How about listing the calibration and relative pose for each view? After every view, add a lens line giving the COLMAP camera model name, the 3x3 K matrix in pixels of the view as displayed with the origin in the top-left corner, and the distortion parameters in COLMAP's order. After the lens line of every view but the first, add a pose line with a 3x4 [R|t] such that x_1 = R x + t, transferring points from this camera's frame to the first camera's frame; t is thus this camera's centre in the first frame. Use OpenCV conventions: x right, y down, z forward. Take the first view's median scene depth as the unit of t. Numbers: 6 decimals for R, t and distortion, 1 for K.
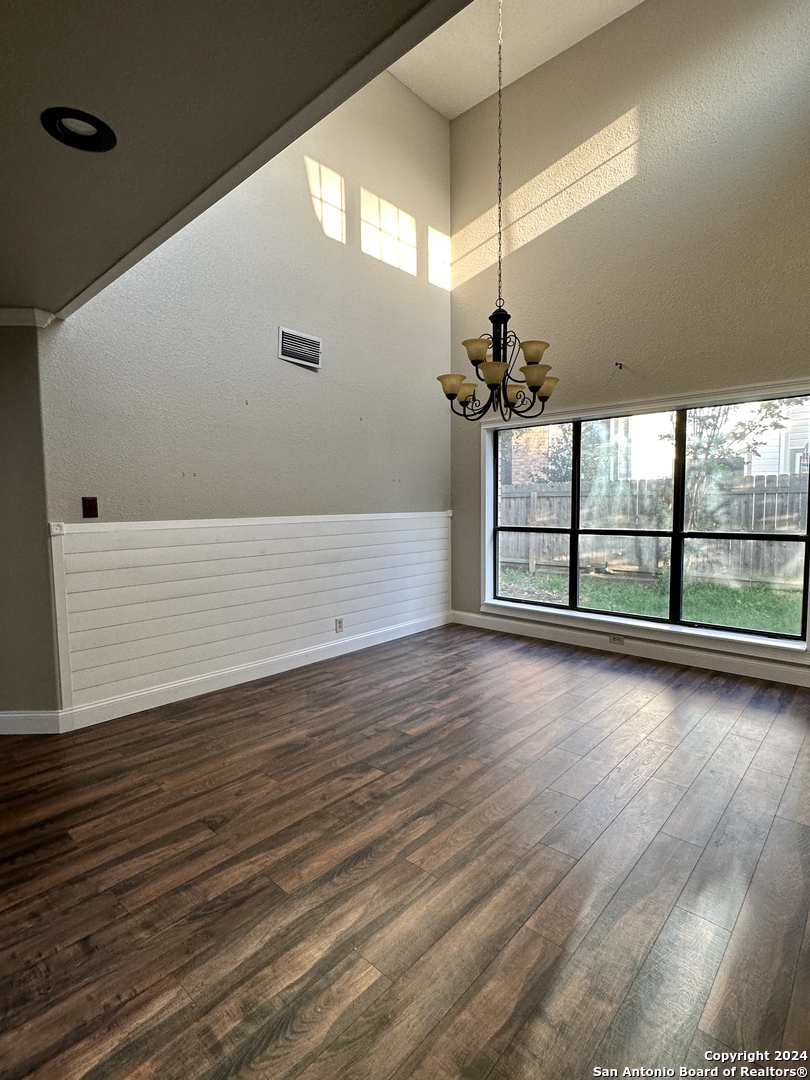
lens RADIAL K [[531.4, 0, 407.1], [0, 531.4, 544.3], [0, 0, 1]] dist [-0.006590, 0.002399]
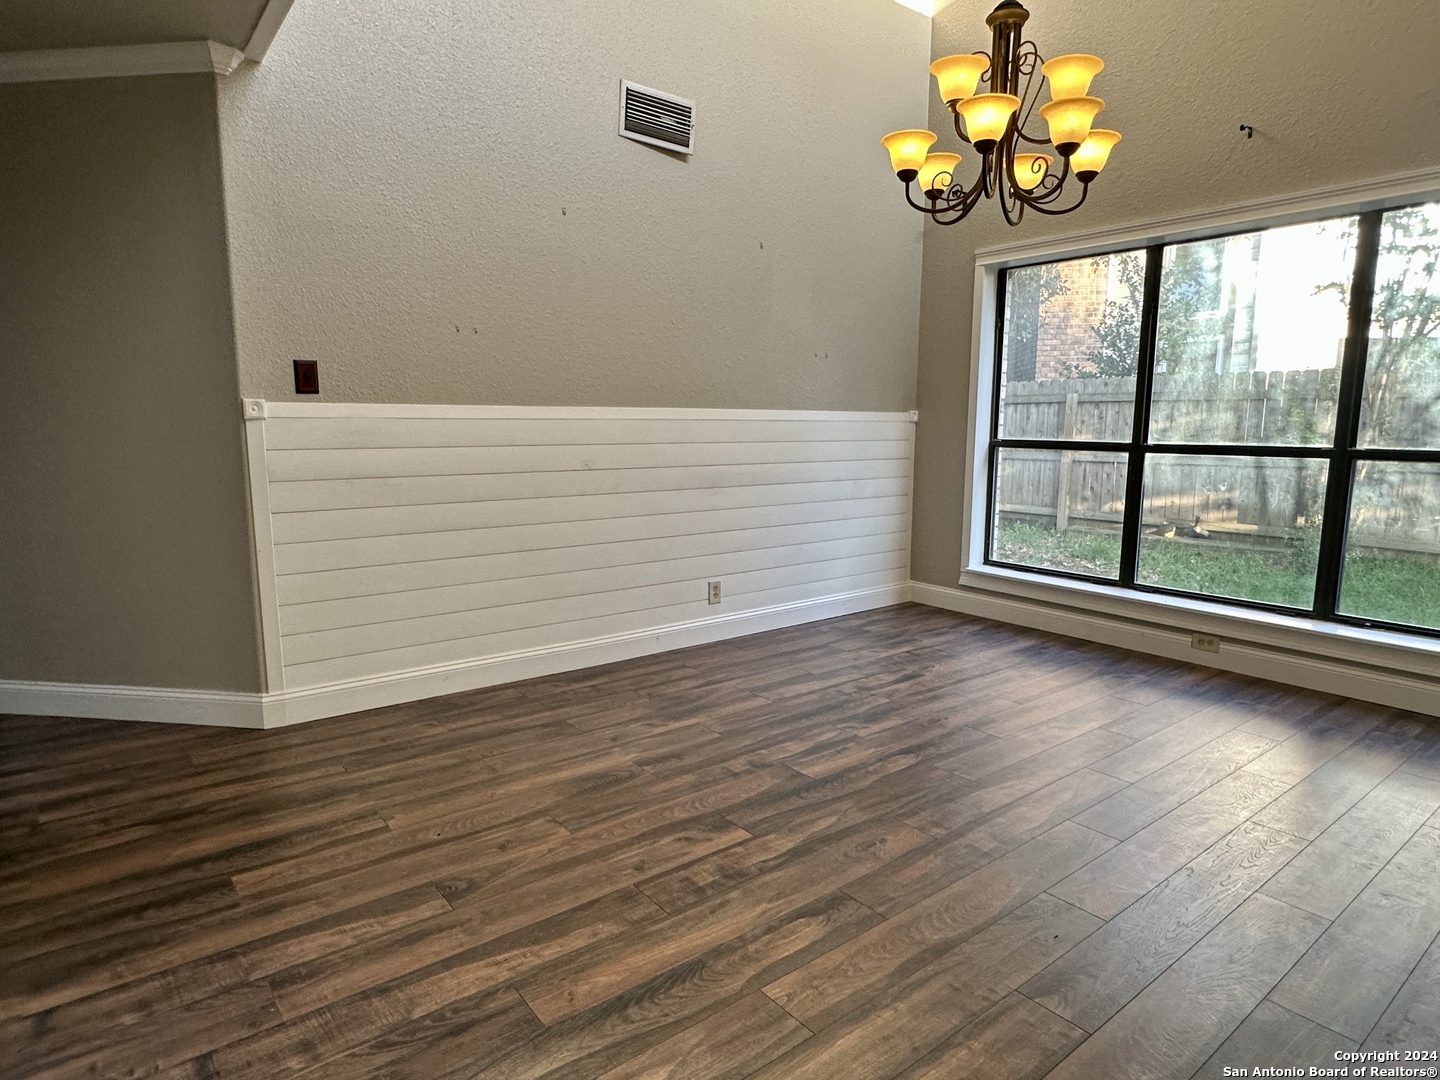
lens RADIAL K [[830.5, 0, 720.7], [0, 830.5, 546.2], [0, 0, 1]] dist [-0.004461, 0.000495]
pose [[0.985938, 0.039360, -0.162411, 0.049835], [-0.027362, 0.996773, 0.075462, 0.043297], [0.164858, -0.069957, 0.983833, 0.111295]]
